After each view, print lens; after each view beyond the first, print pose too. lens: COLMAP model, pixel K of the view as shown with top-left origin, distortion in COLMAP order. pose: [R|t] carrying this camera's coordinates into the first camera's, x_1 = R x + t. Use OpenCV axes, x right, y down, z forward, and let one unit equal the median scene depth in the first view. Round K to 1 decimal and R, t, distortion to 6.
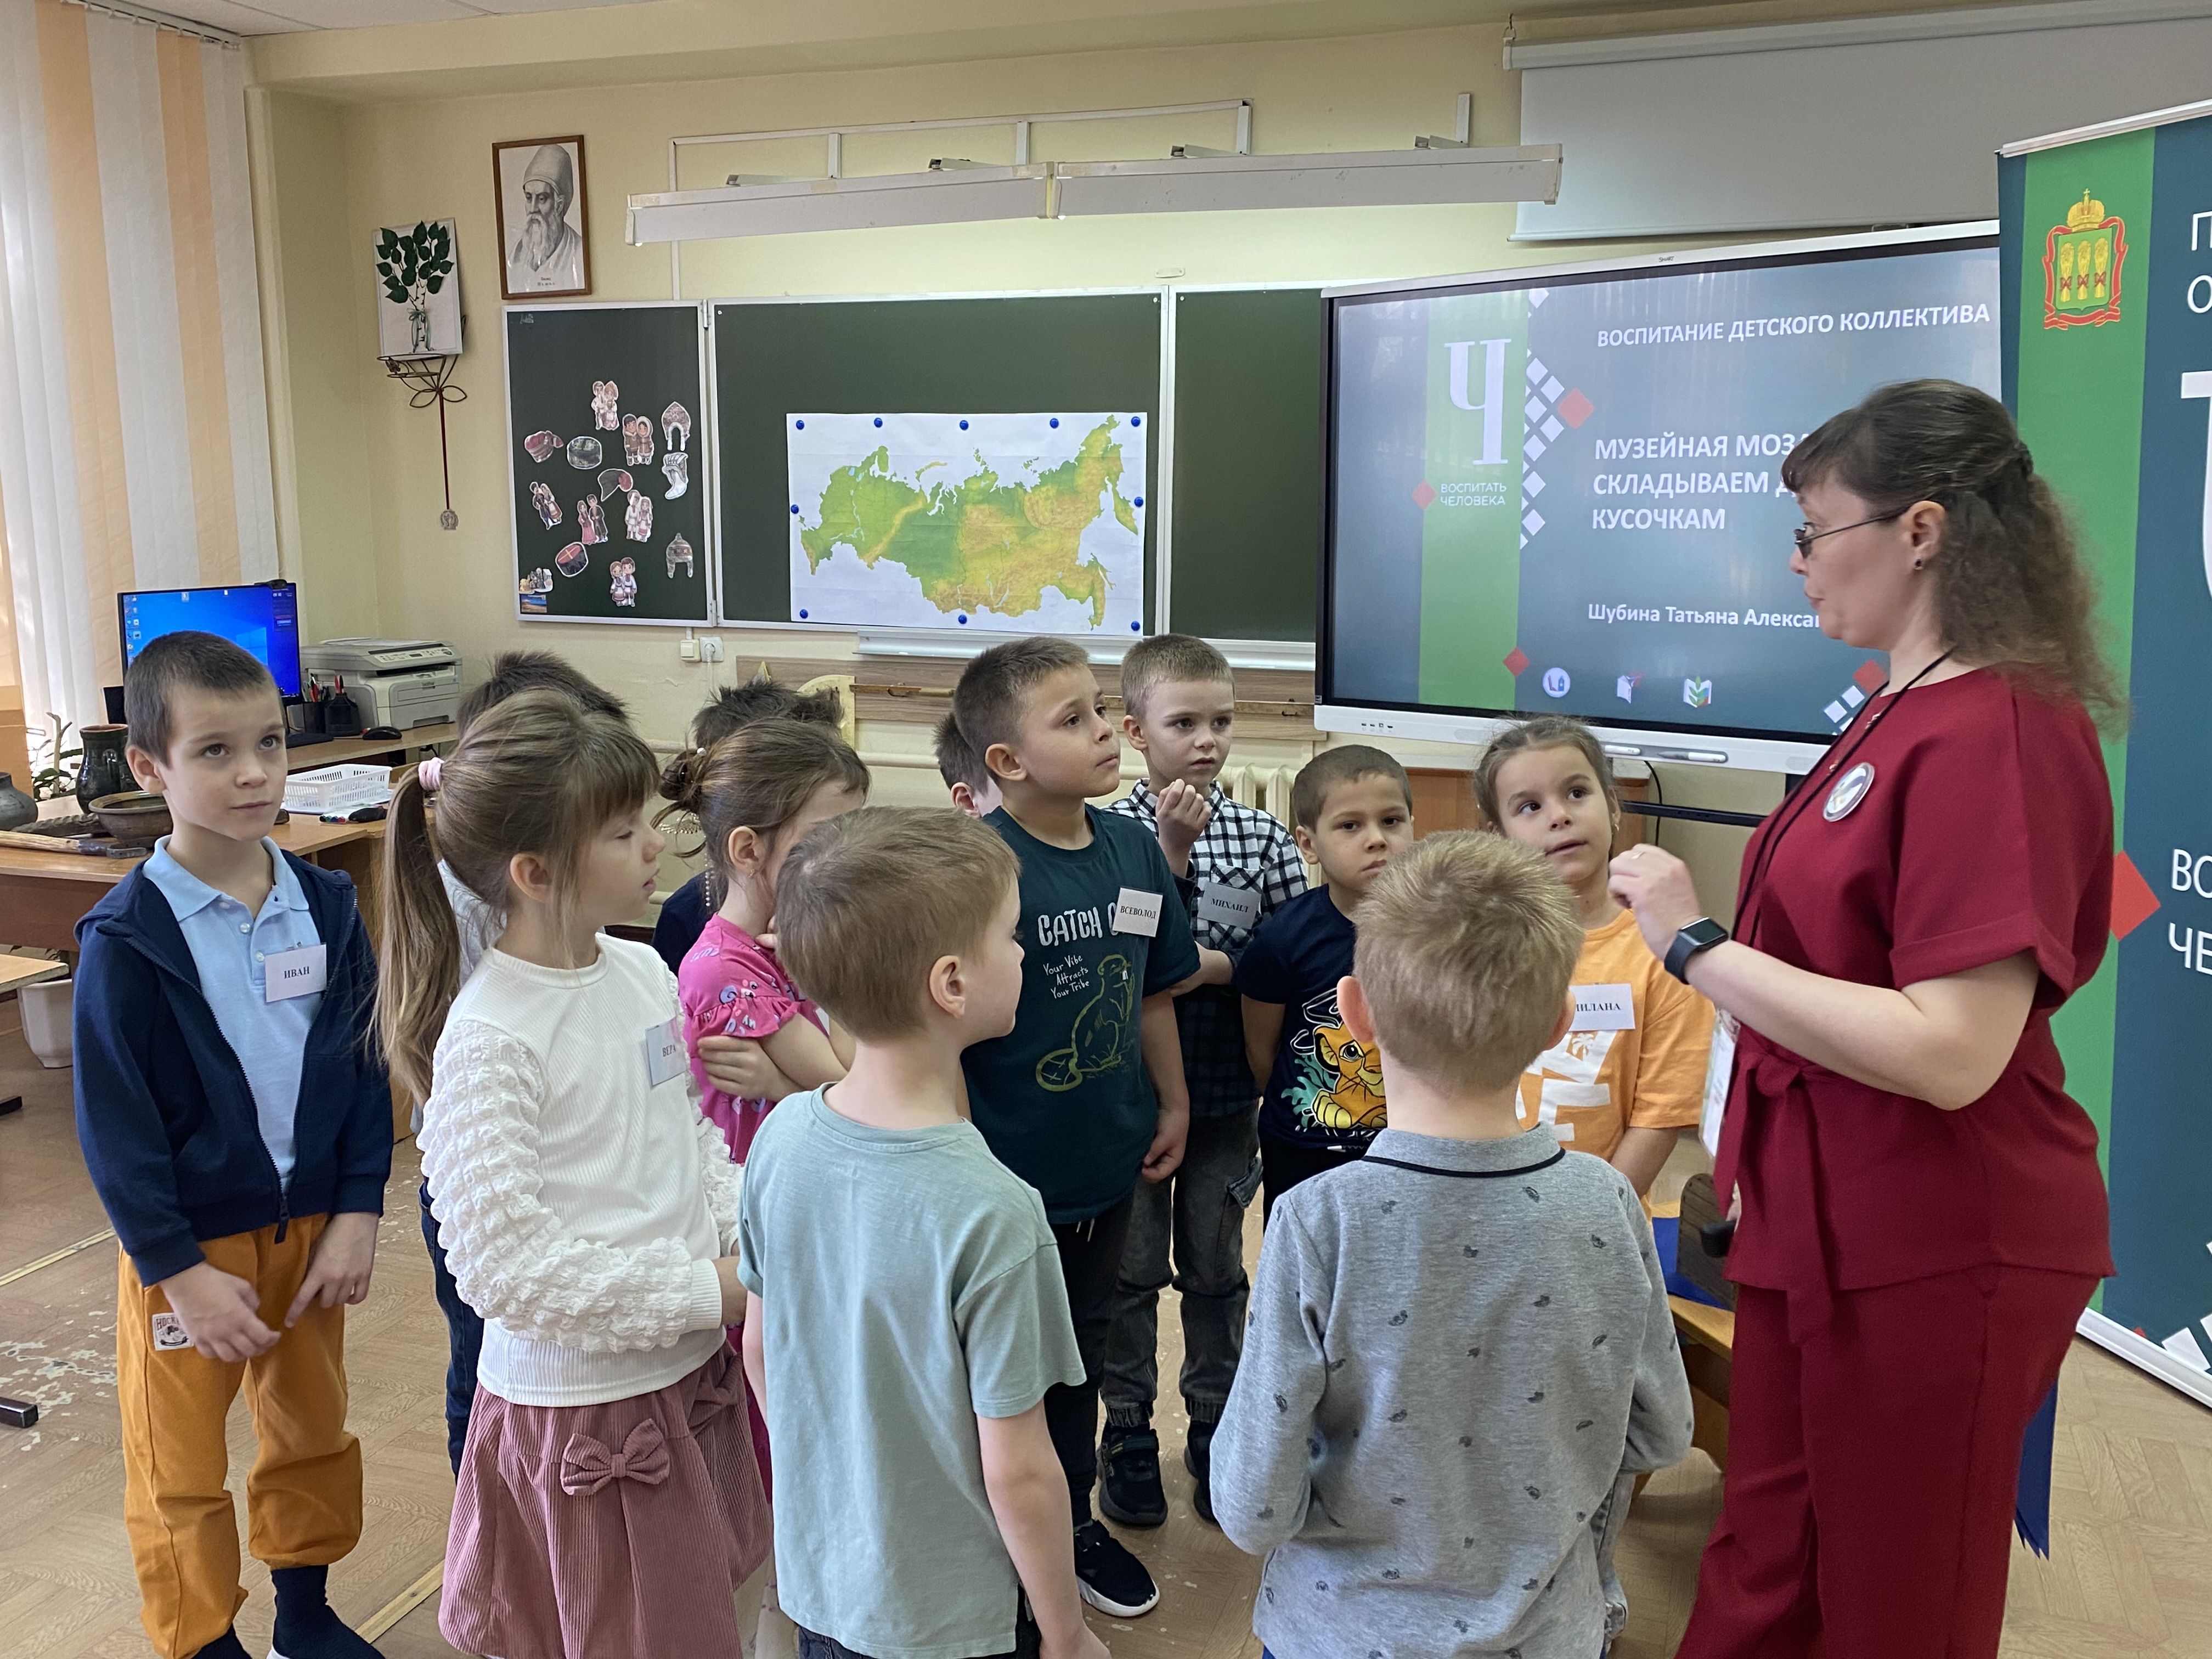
lens RADIAL K [[1875.0, 0, 1103.2], [0, 1875.0, 848.7], [0, 0, 1]] dist [0.014061, -0.001860]
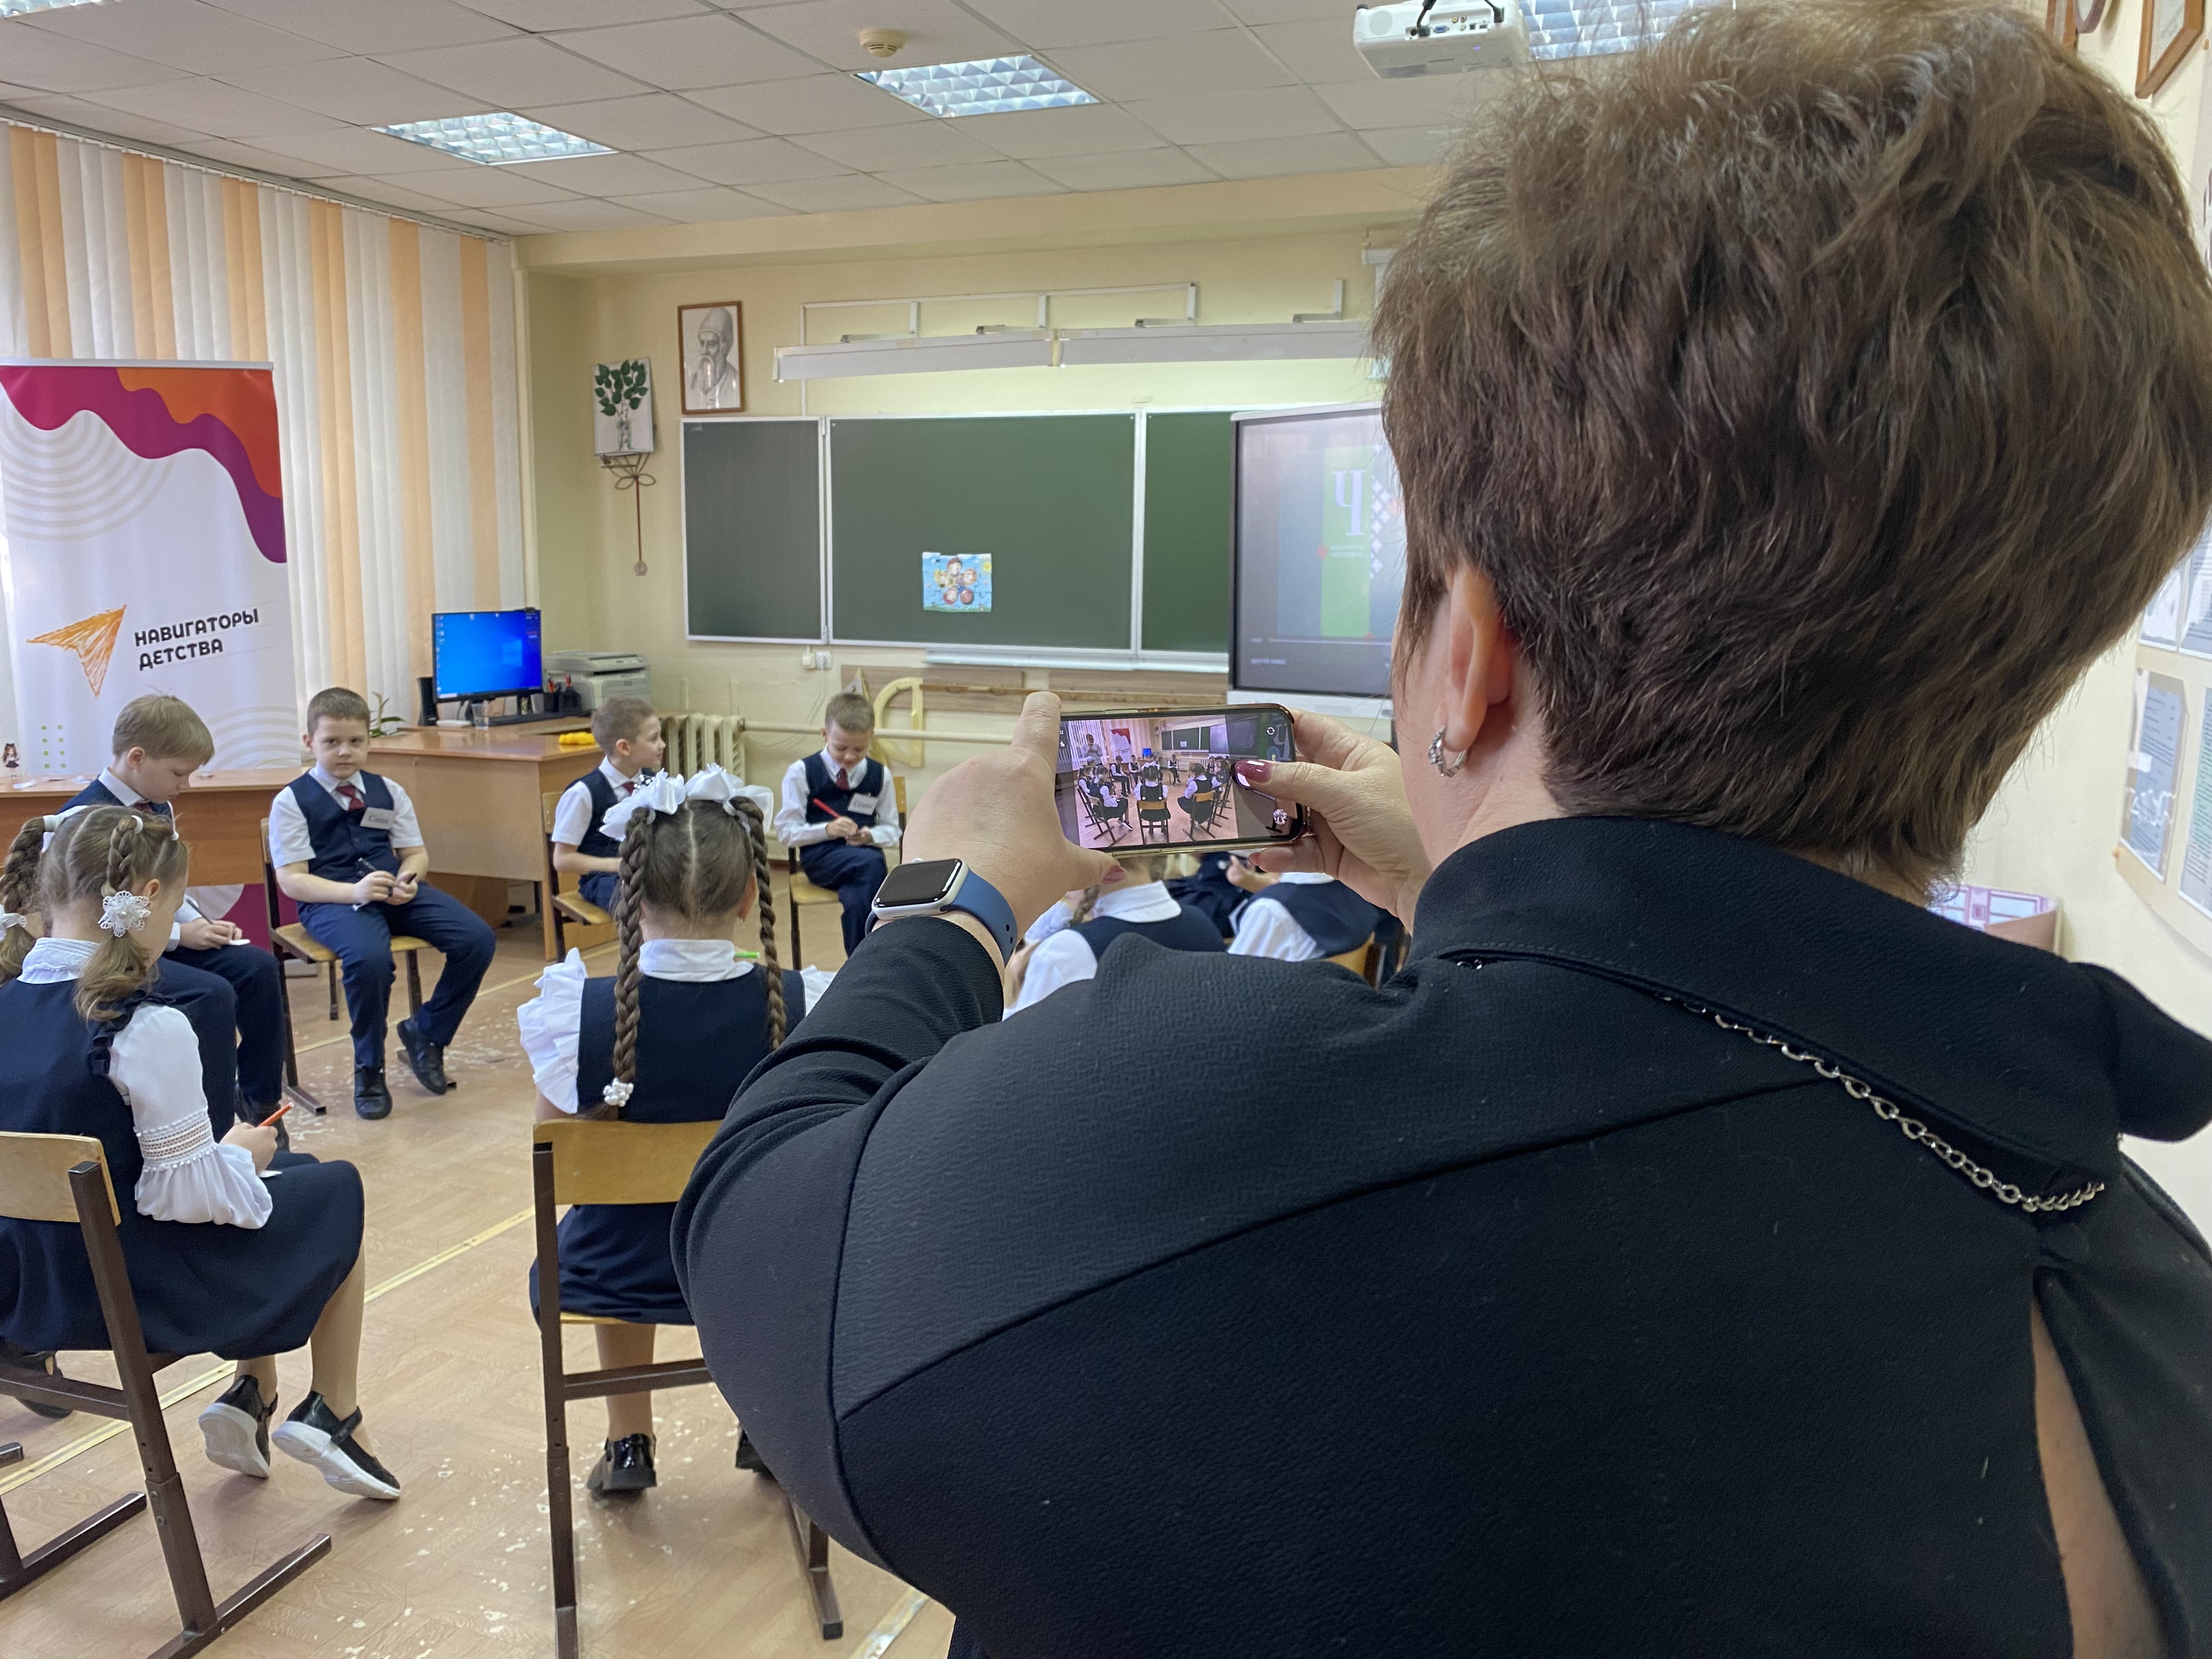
lens RADIAL K [[1696.5, 0, 1100.1], [0, 1696.5, 867.4], [0, 0, 1]] dist [0.007992, -0.028794]
pose [[0.999355, 0.011533, -0.033998, 0.046420], [-0.011821, 0.999896, -0.008266, 0.060119], [0.033899, 0.008663, 0.999388, -0.280051]]
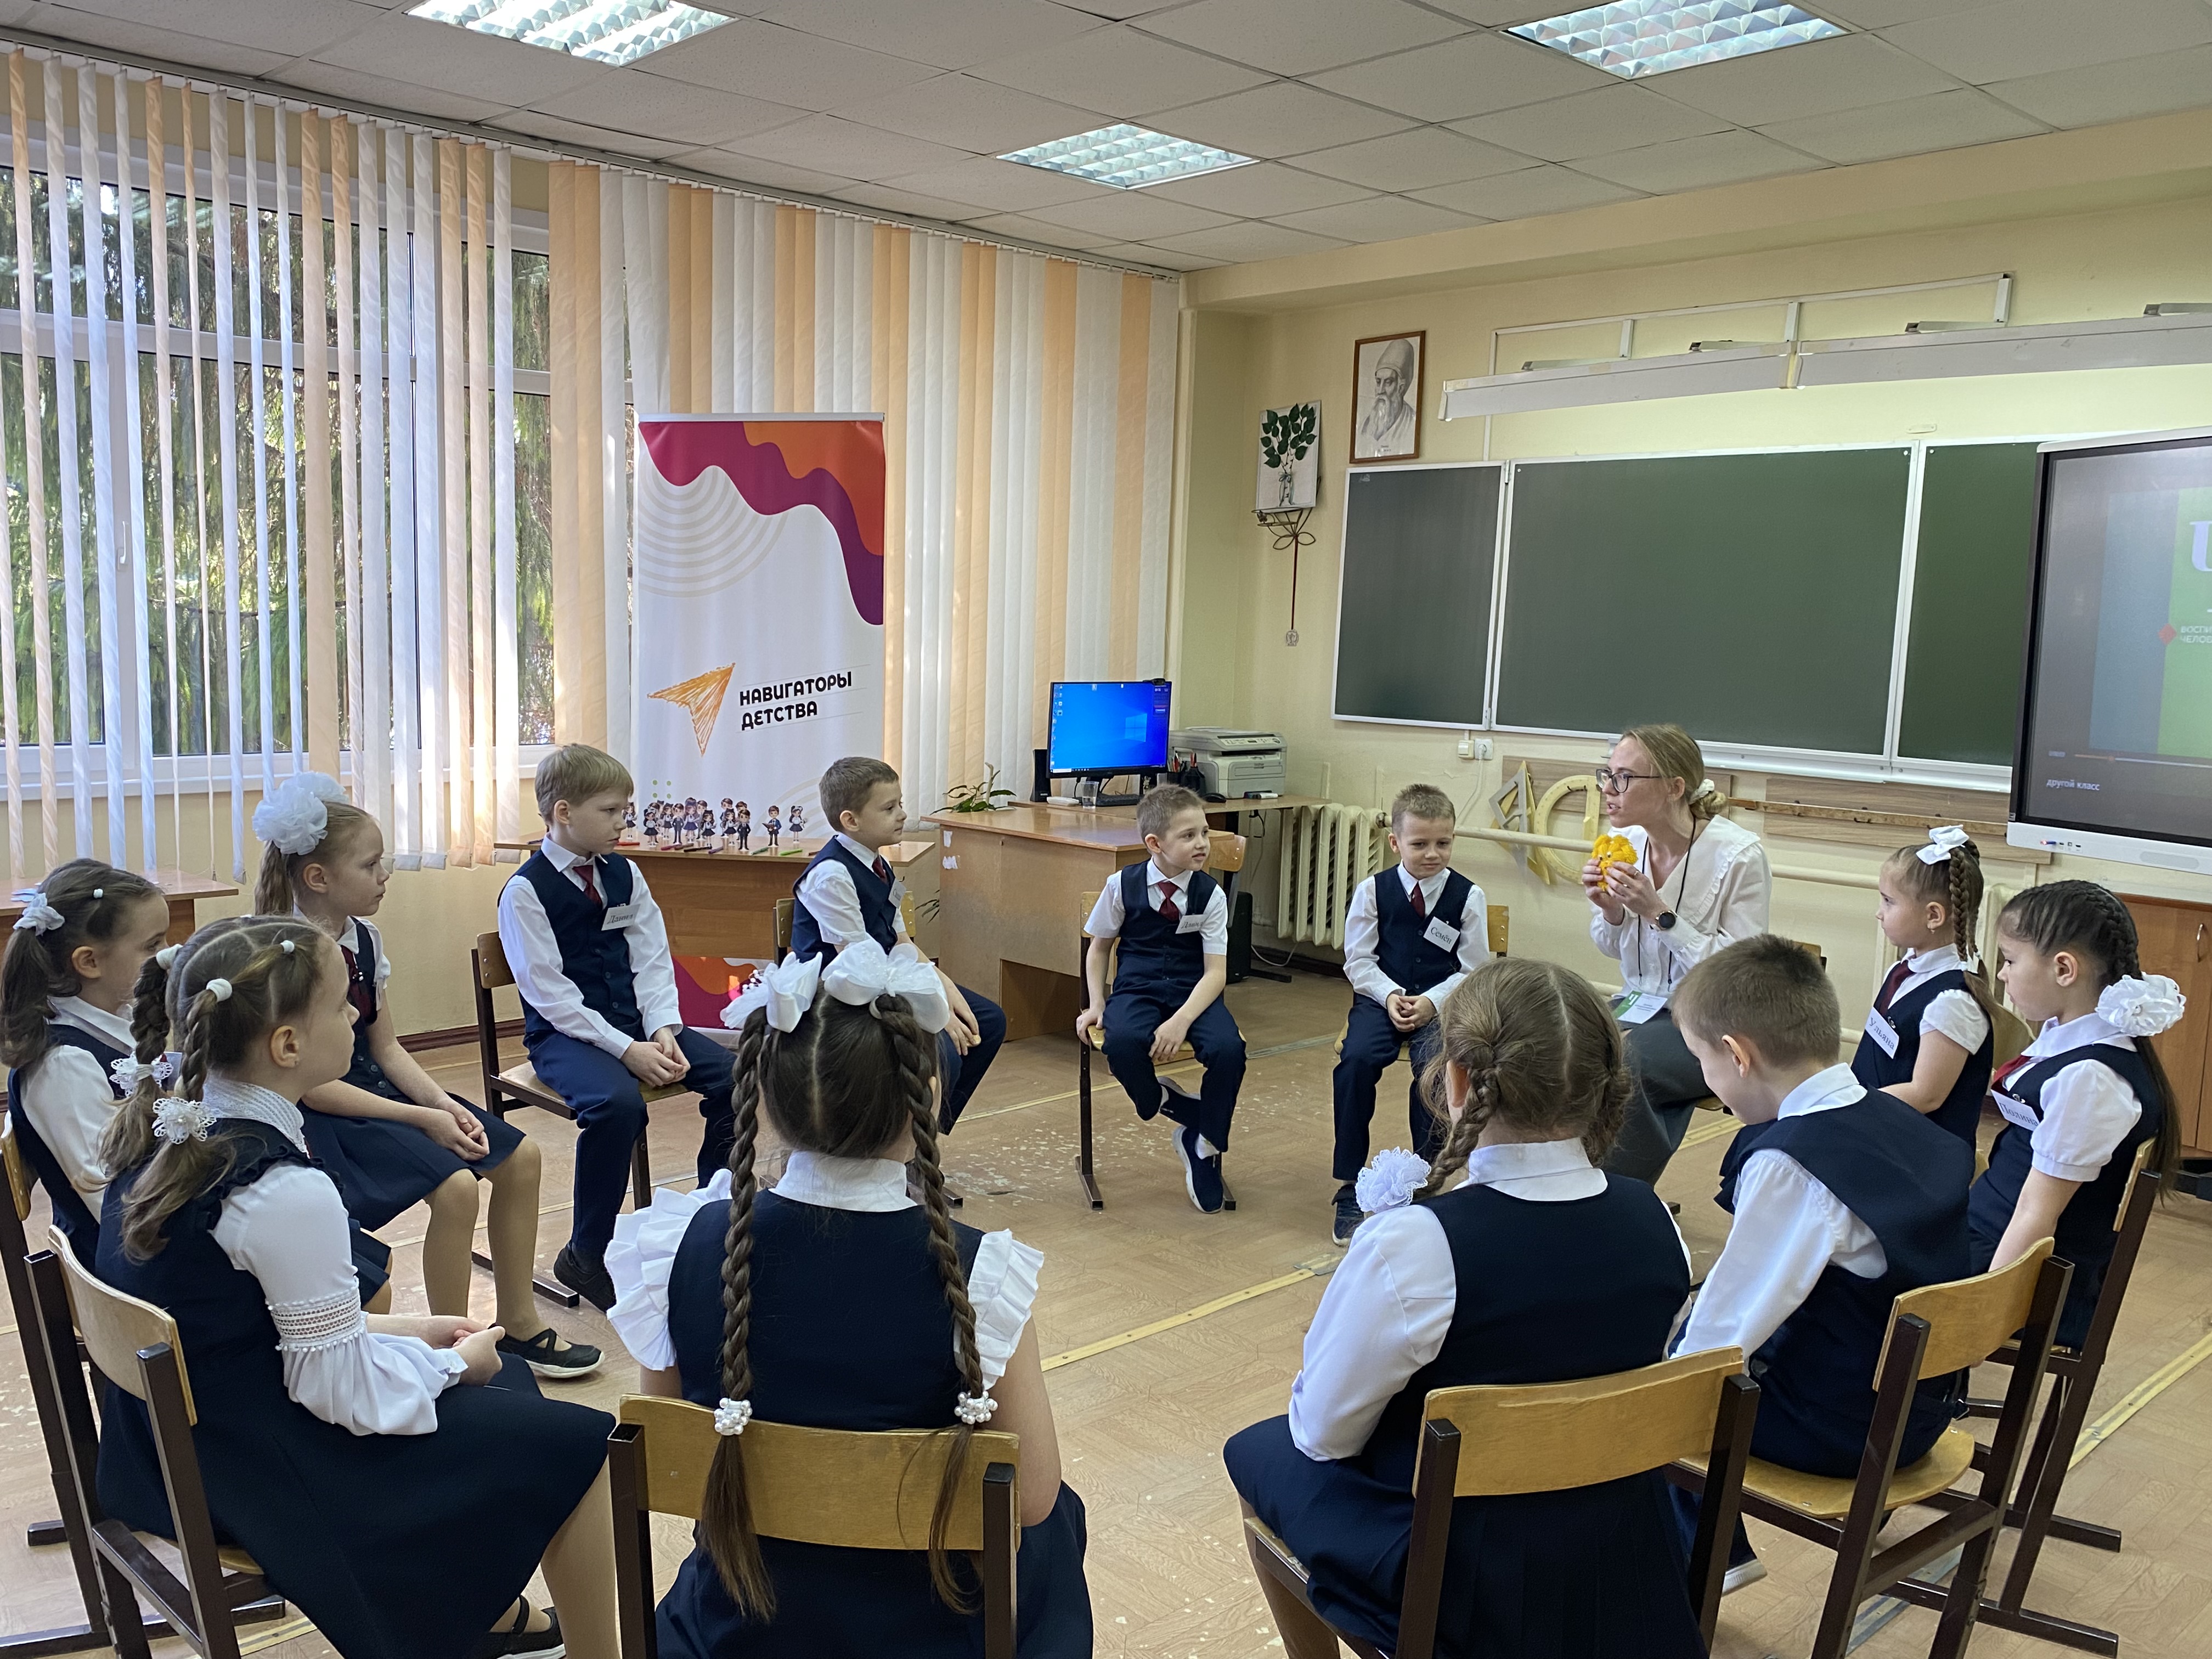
lens RADIAL K [[1837.7, 0, 1068.7], [0, 1837.7, 886.5], [0, 0, 1]] dist [0.116196, -0.199590]
pose [[0.885360, 0.088217, -0.456460, 0.105026], [-0.110057, 0.993694, -0.021426, 0.035919], [0.451691, 0.069207, 0.889486, -0.166651]]
